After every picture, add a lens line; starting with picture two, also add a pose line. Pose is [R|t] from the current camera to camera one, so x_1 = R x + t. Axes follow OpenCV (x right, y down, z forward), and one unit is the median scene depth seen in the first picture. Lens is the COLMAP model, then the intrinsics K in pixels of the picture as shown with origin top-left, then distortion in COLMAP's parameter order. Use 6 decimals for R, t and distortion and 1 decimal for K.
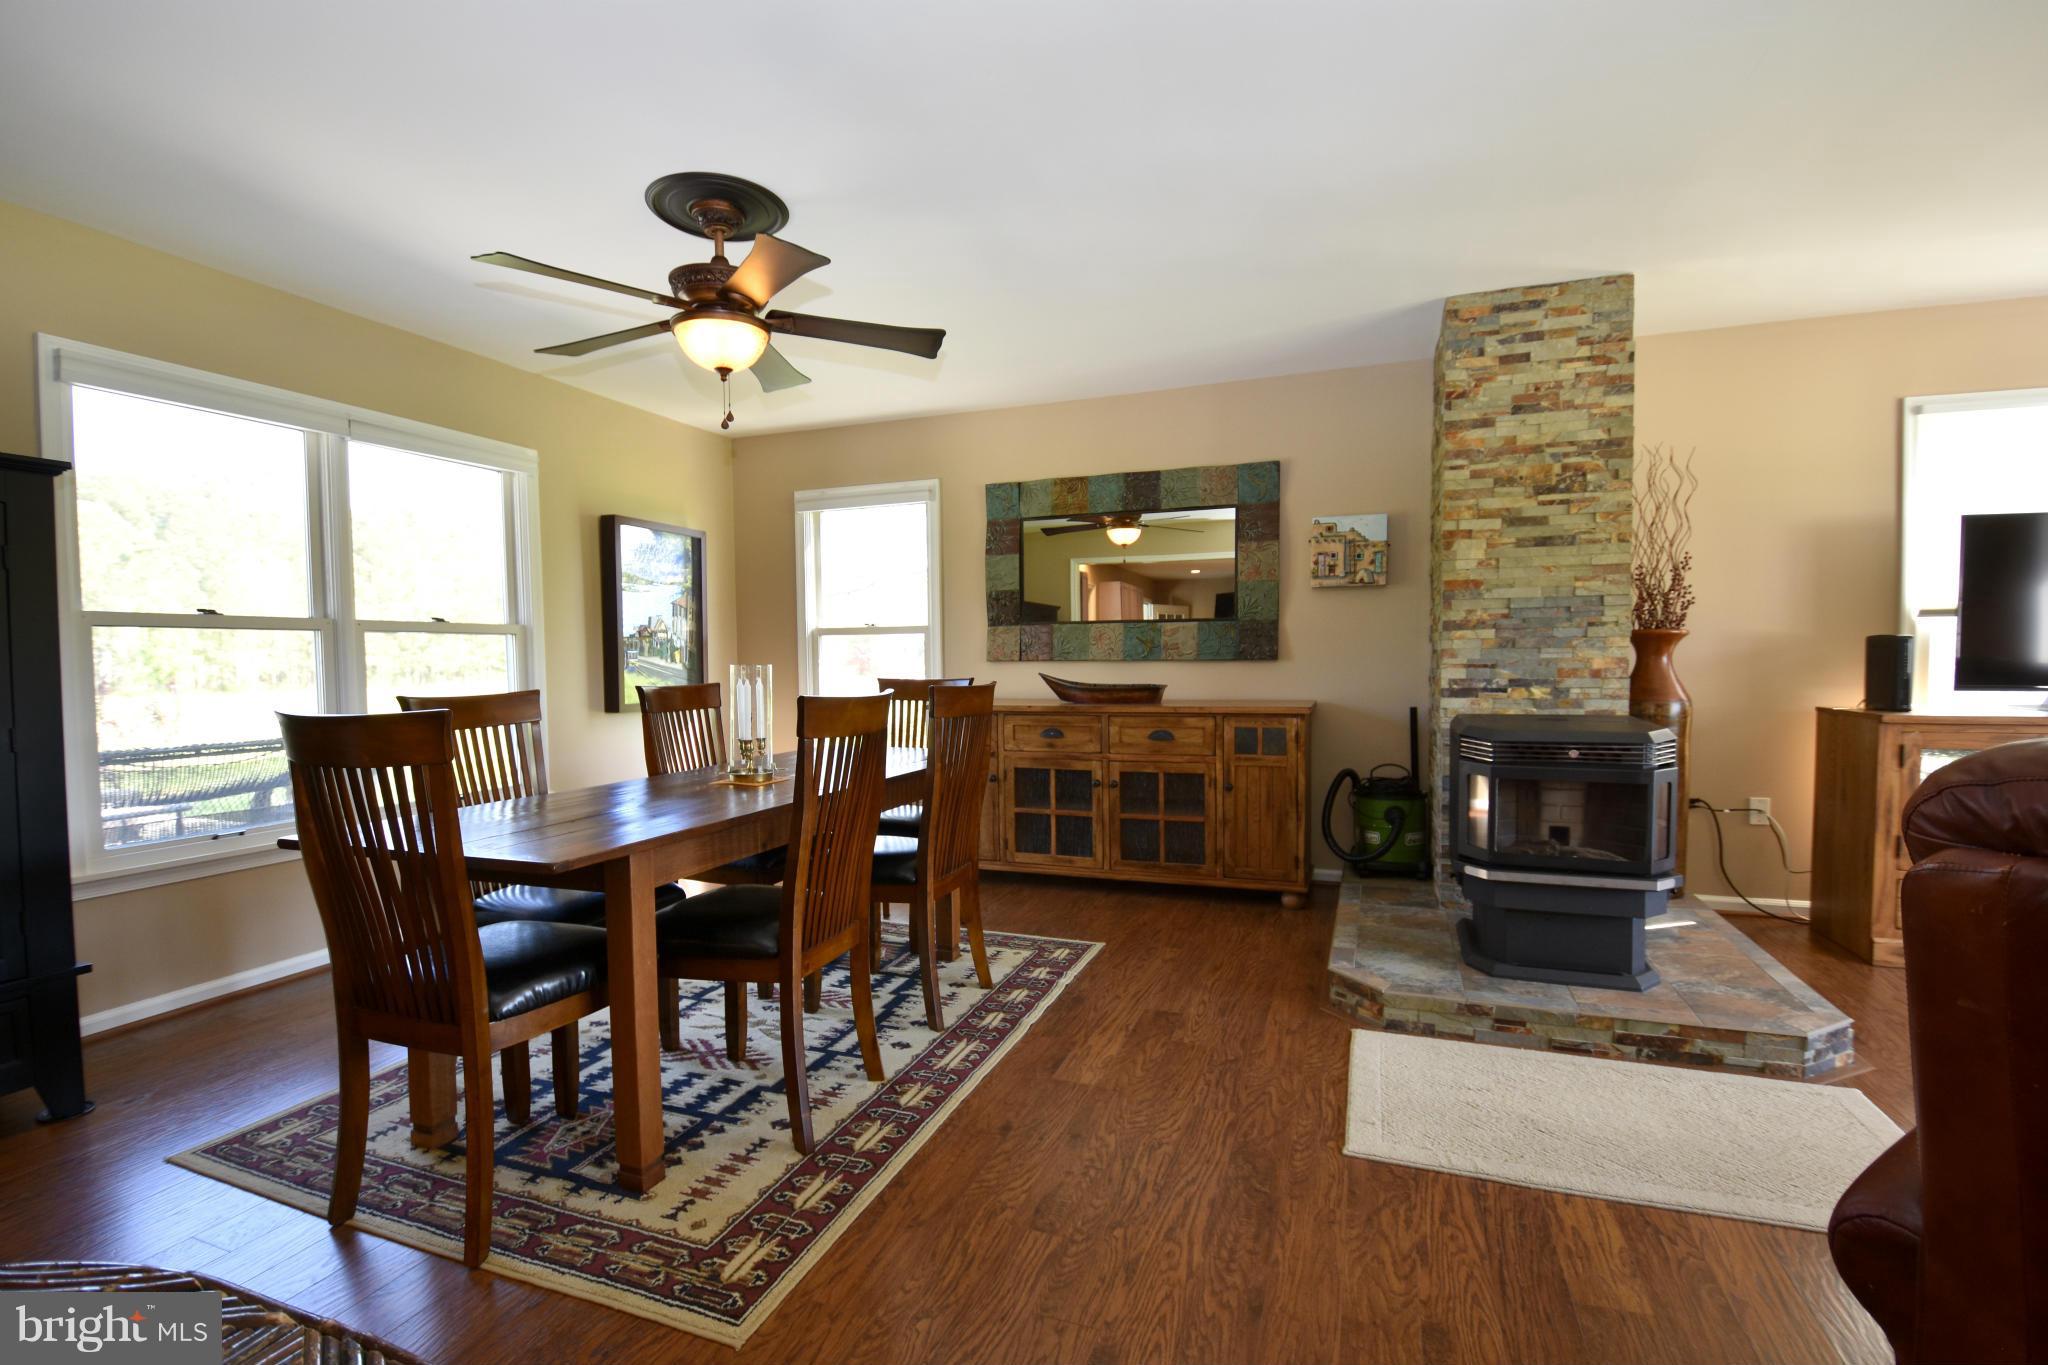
lens RADIAL K [[915.7, 0, 1011.1], [0, 915.7, 699.6], [0, 0, 1]] dist [0.003574, -0.014099]
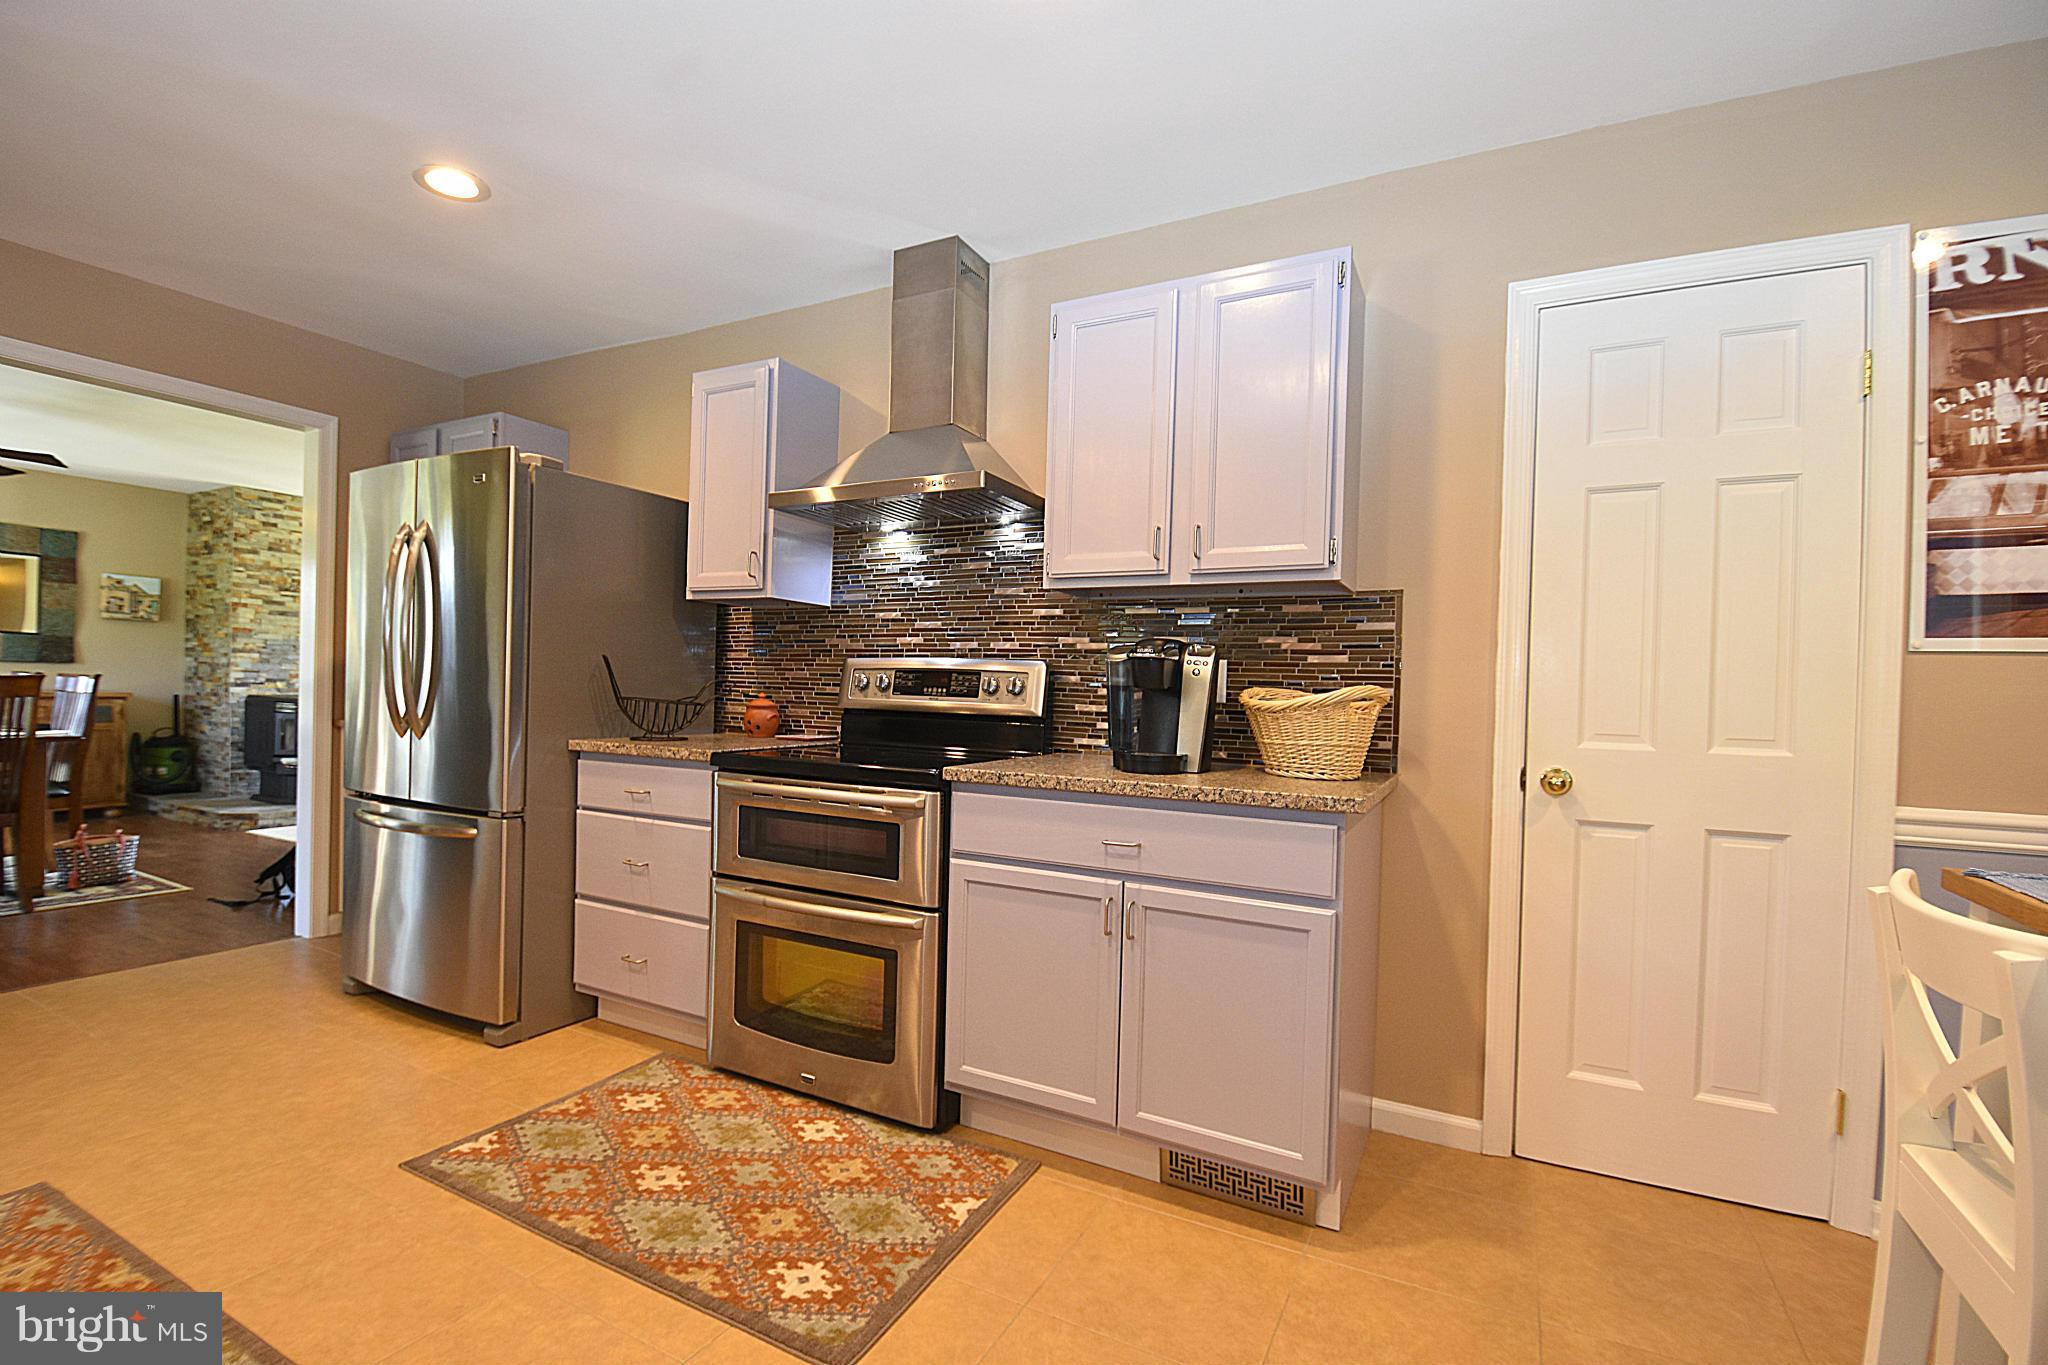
lens RADIAL K [[915.7, 0, 1011.1], [0, 915.7, 699.6], [0, 0, 1]] dist [0.003574, -0.014099]
pose [[0.110837, -0.001672, 0.993837, -1.299964], [0.016162, 0.999869, -0.000120, 0.052528], [-0.993707, 0.016076, 0.110849, -0.883955]]
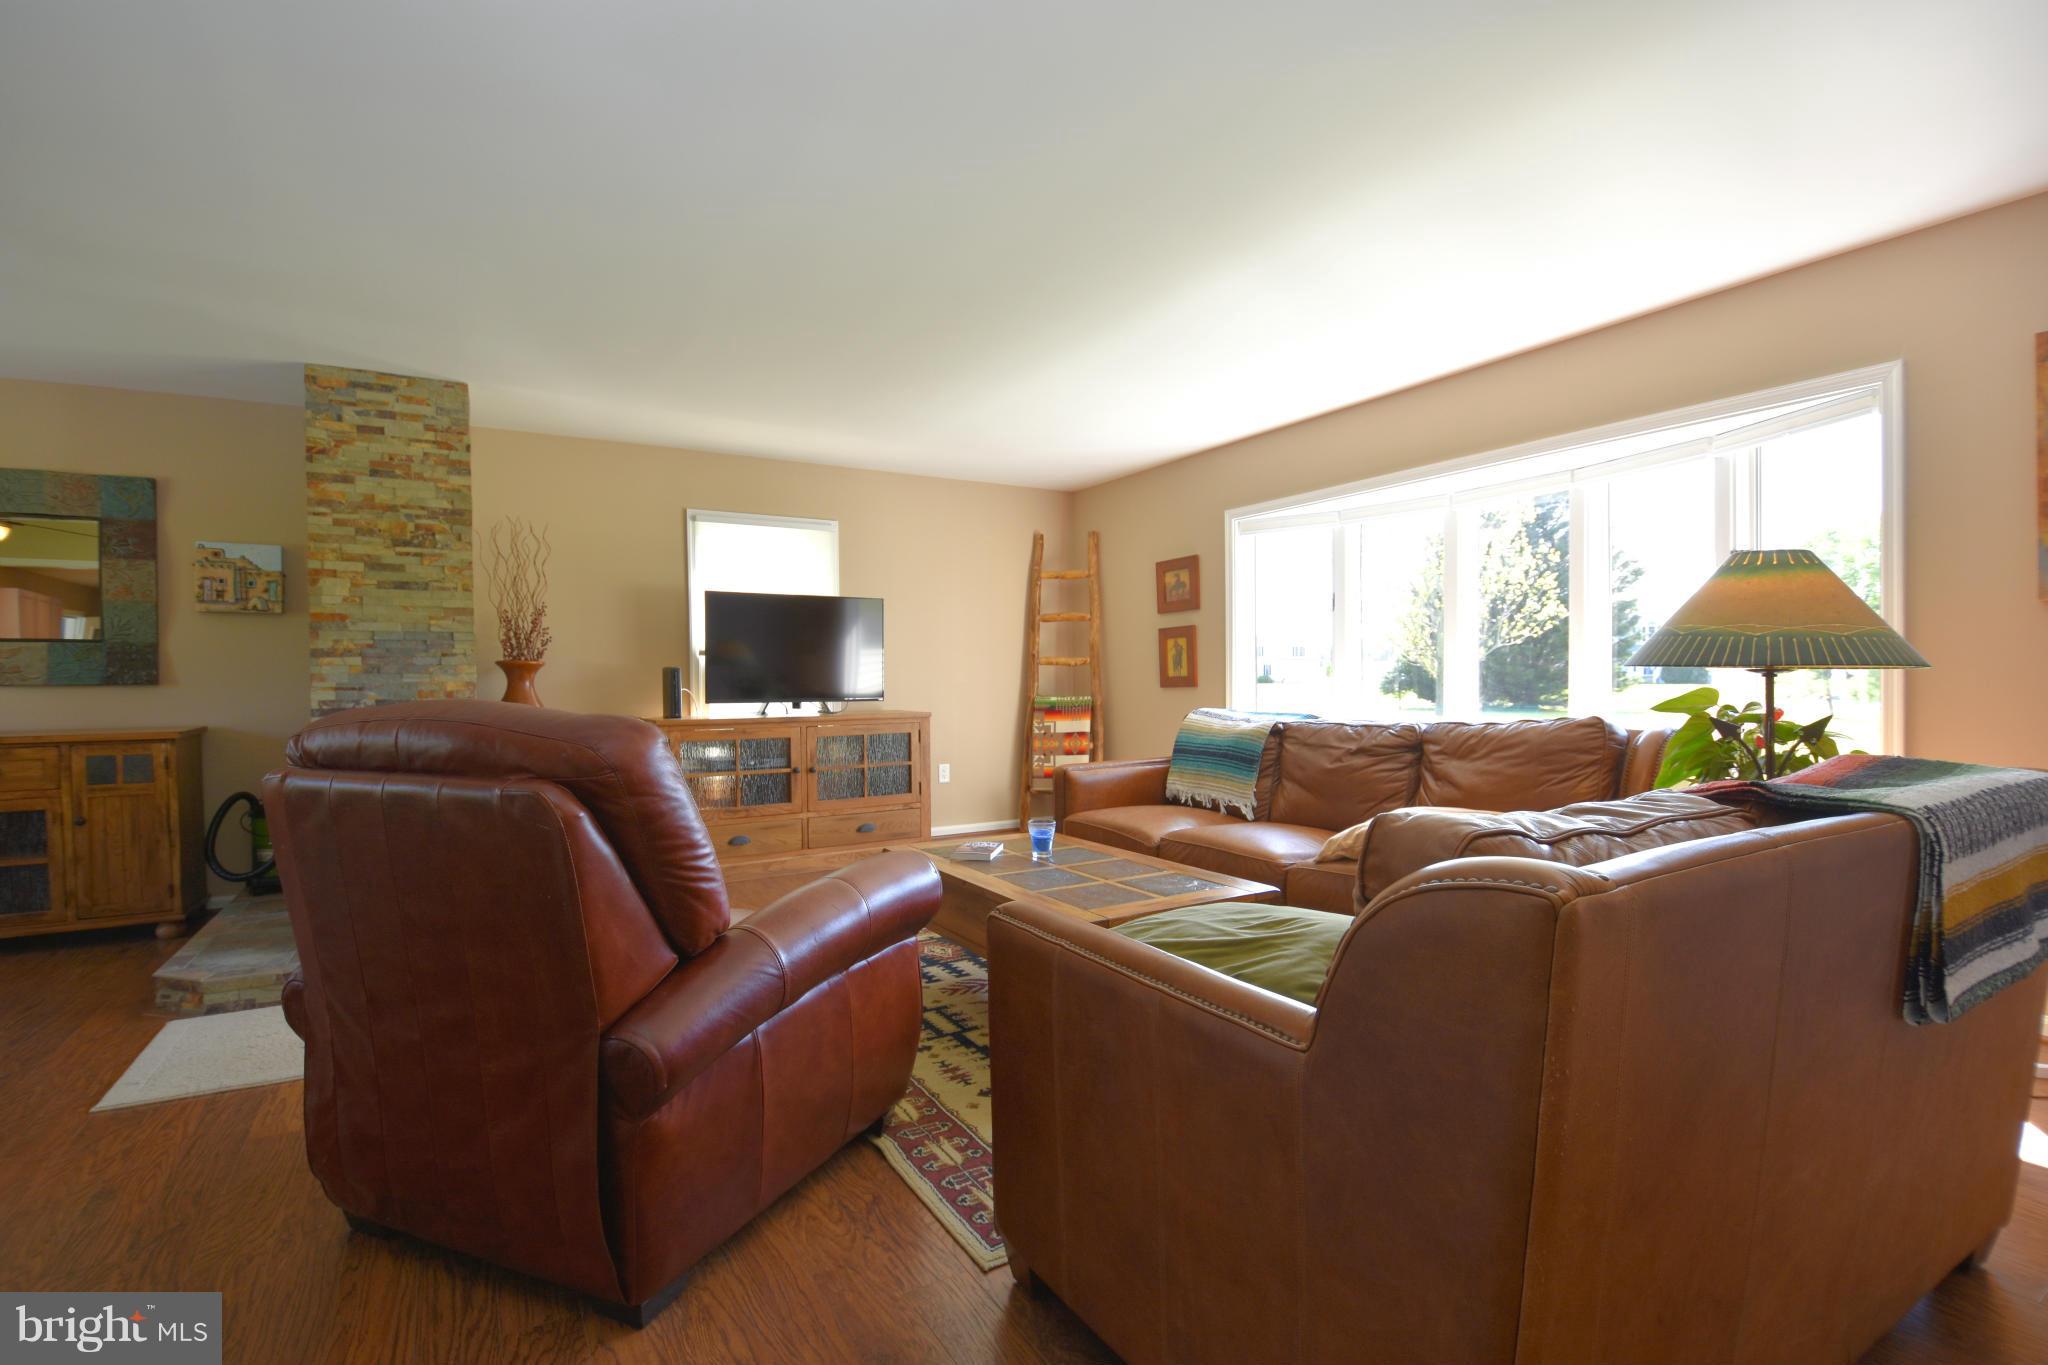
lens RADIAL K [[927.3, 0, 1003.9], [0, 927.3, 704.0], [0, 0, 1]] dist [-0.003556, -0.013079]
pose [[0.621518, -0.014628, 0.783263, 0.117244], [0.037722, 0.999225, -0.011271, 0.026572], [-0.782491, 0.036552, 0.621588, -0.365298]]
